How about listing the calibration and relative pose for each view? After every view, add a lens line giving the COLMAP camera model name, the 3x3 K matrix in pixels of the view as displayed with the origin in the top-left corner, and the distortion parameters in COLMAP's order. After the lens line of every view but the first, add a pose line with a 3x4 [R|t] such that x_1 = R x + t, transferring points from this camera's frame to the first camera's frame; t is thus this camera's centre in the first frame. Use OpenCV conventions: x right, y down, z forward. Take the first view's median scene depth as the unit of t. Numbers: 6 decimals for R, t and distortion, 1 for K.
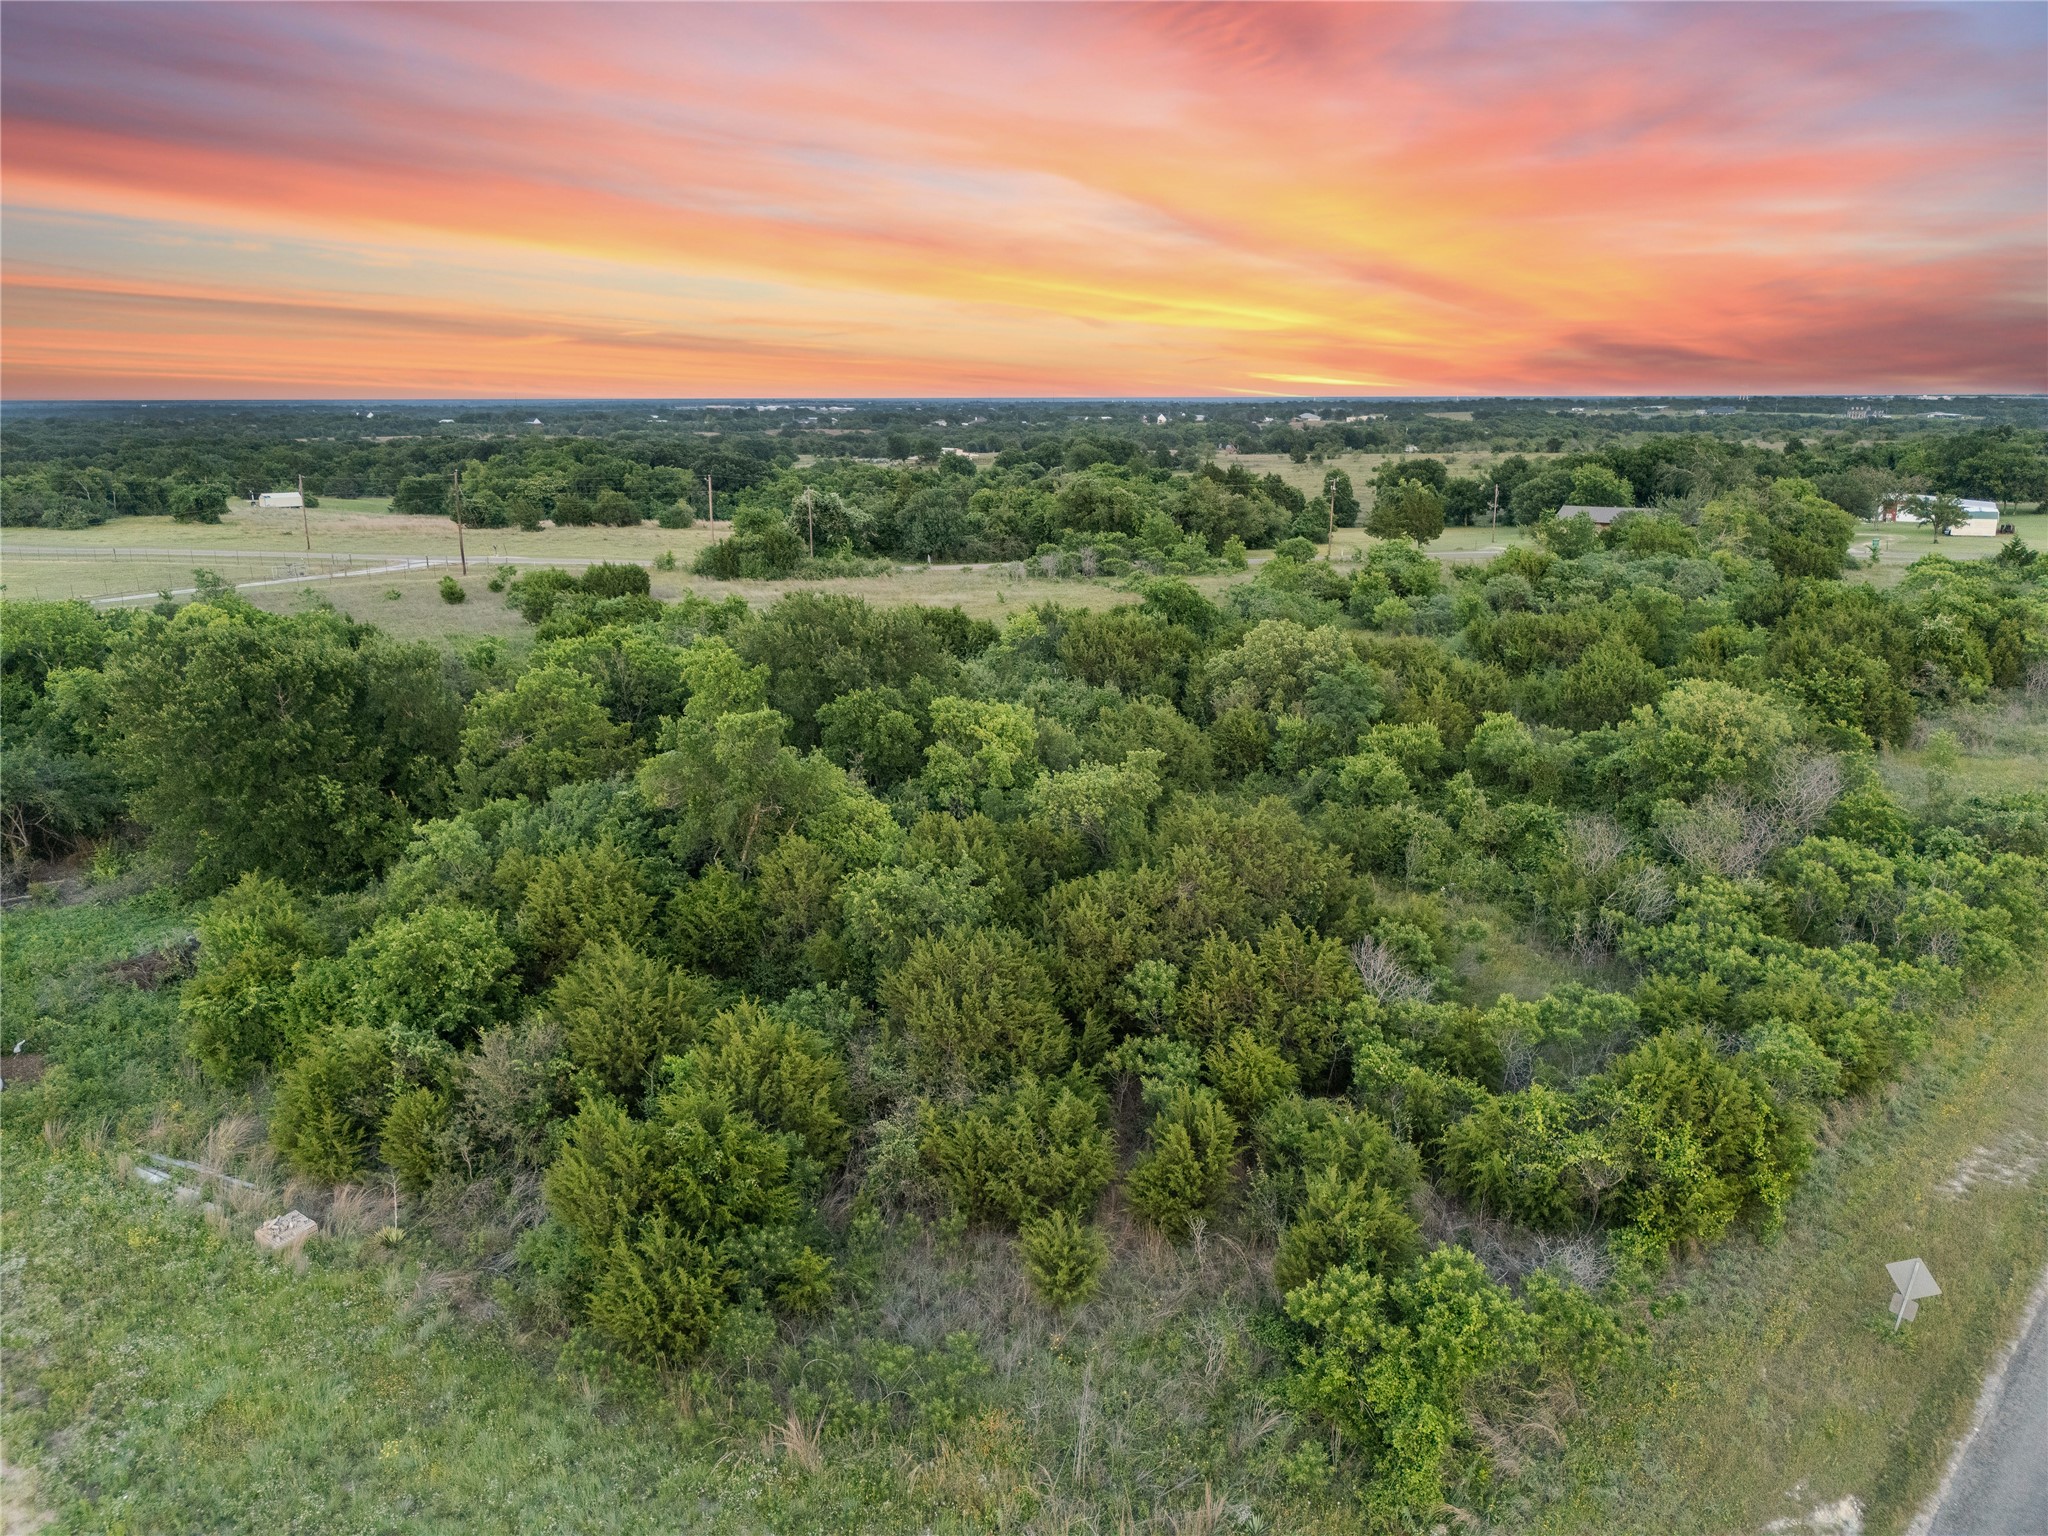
lens RADIAL K [[1489.6, 0, 1024.0], [0, 1489.6, 768.0], [0, 0, 1]] dist [0.062951, -0.064223]
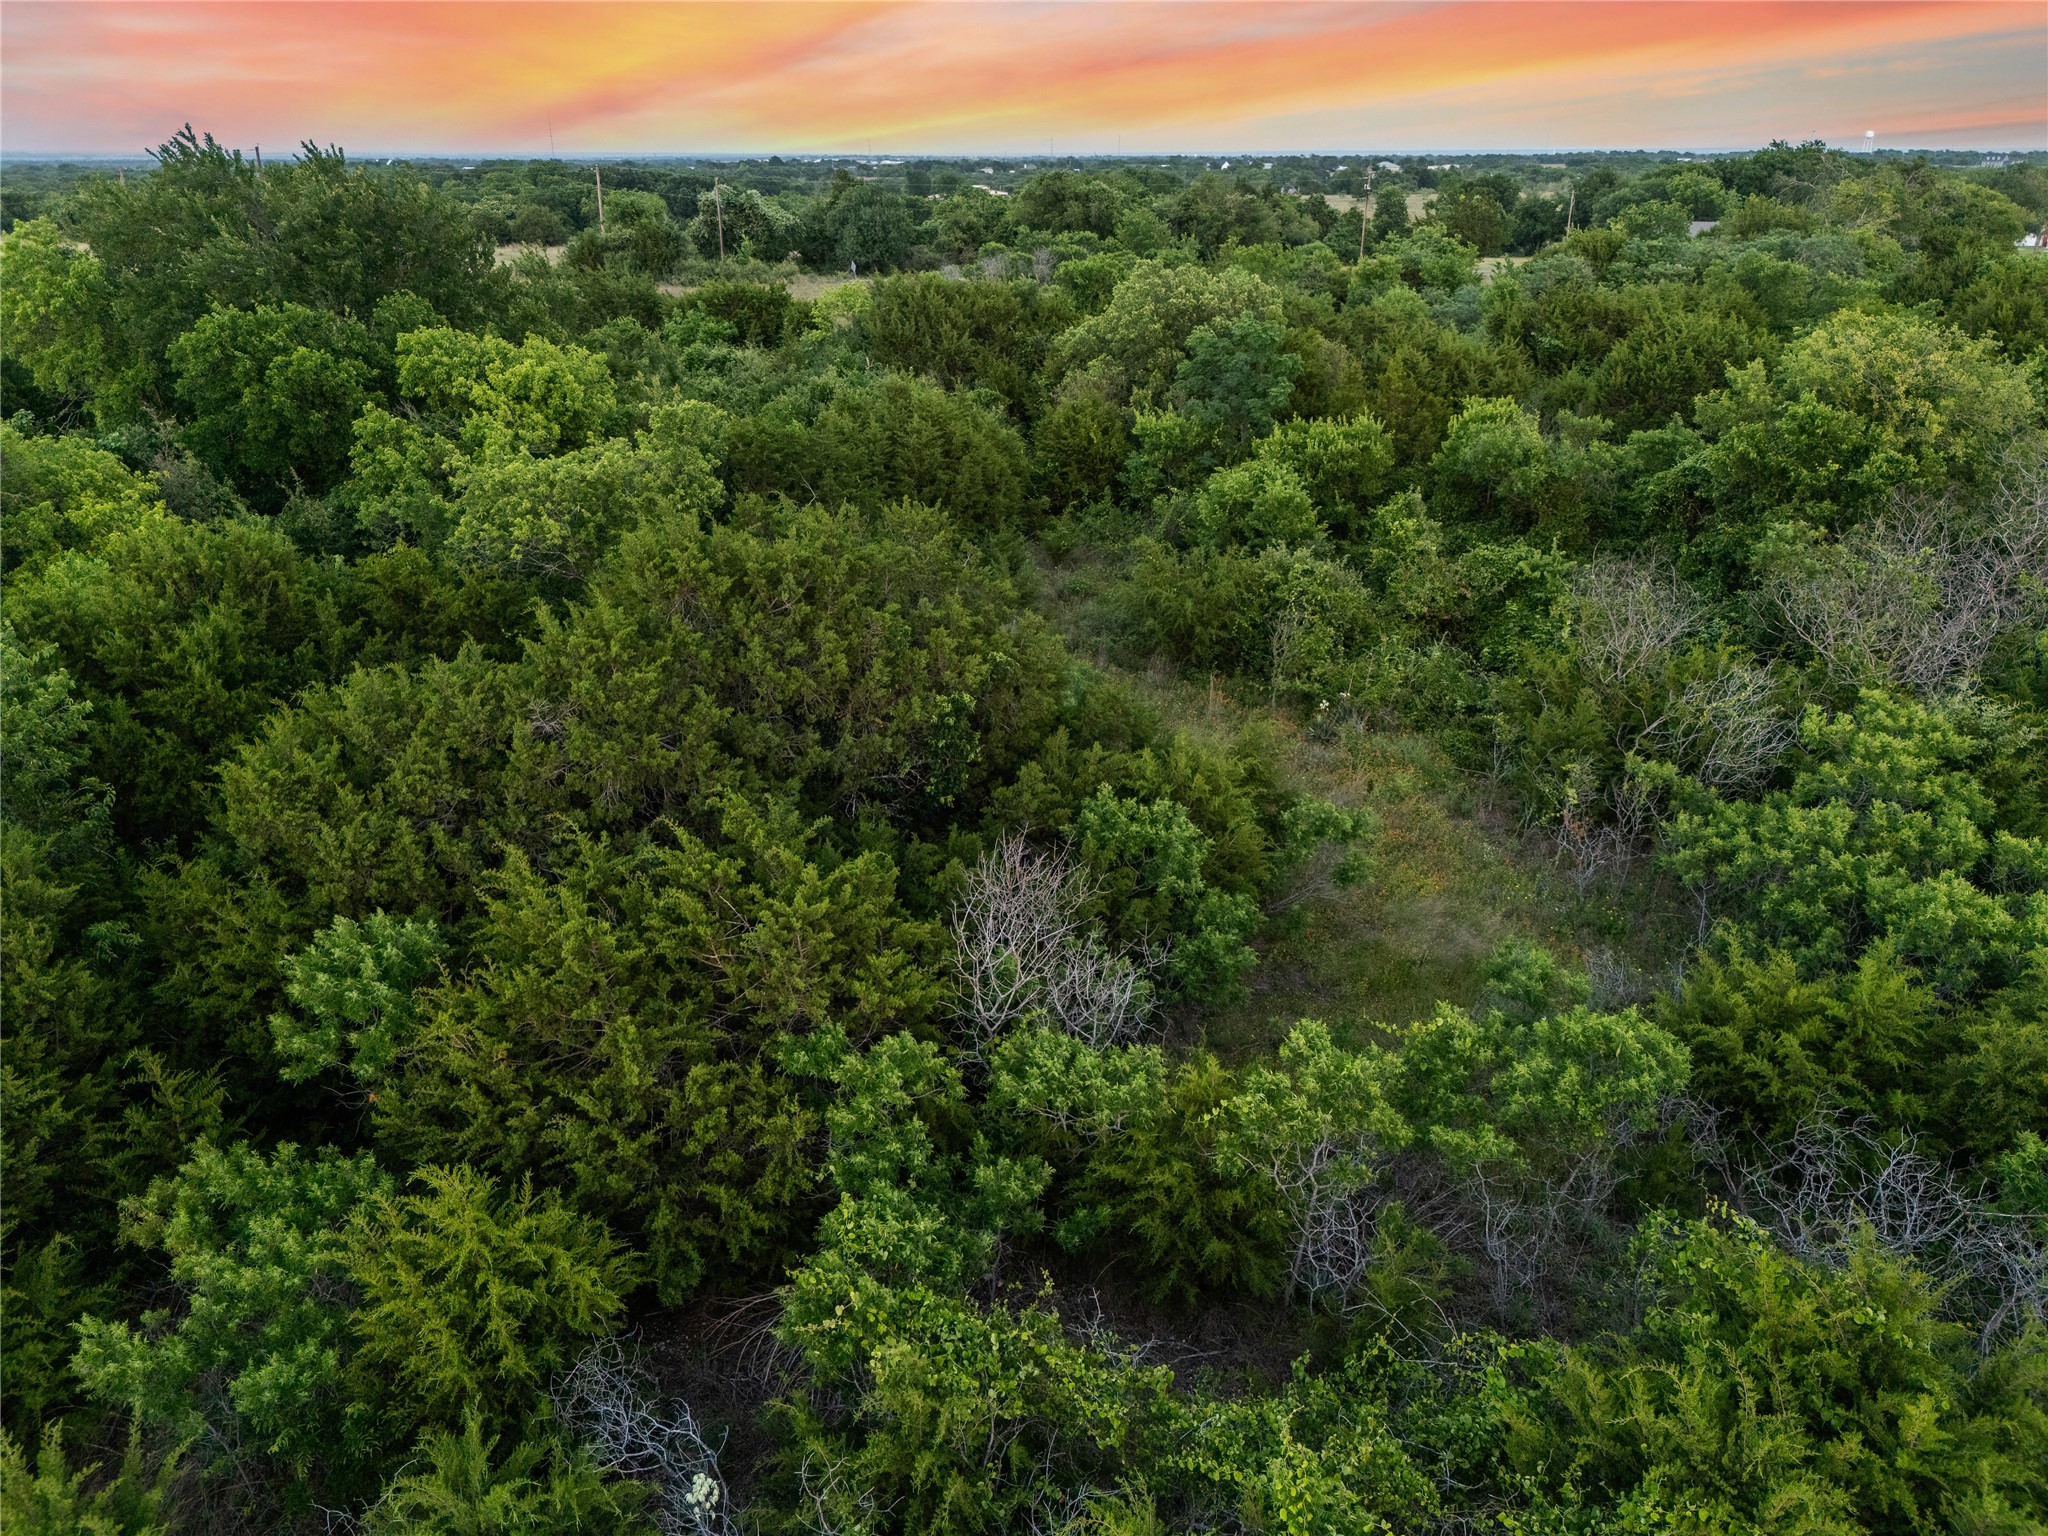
lens RADIAL K [[1489.6, 0, 1024.0], [0, 1489.6, 768.0], [0, 0, 1]] dist [0.062951, -0.064223]
pose [[0.999125, 0.017325, -0.038059, 0.184826], [-0.011635, 0.989373, 0.144936, 0.027595], [0.040166, -0.144367, 0.988709, 0.456344]]
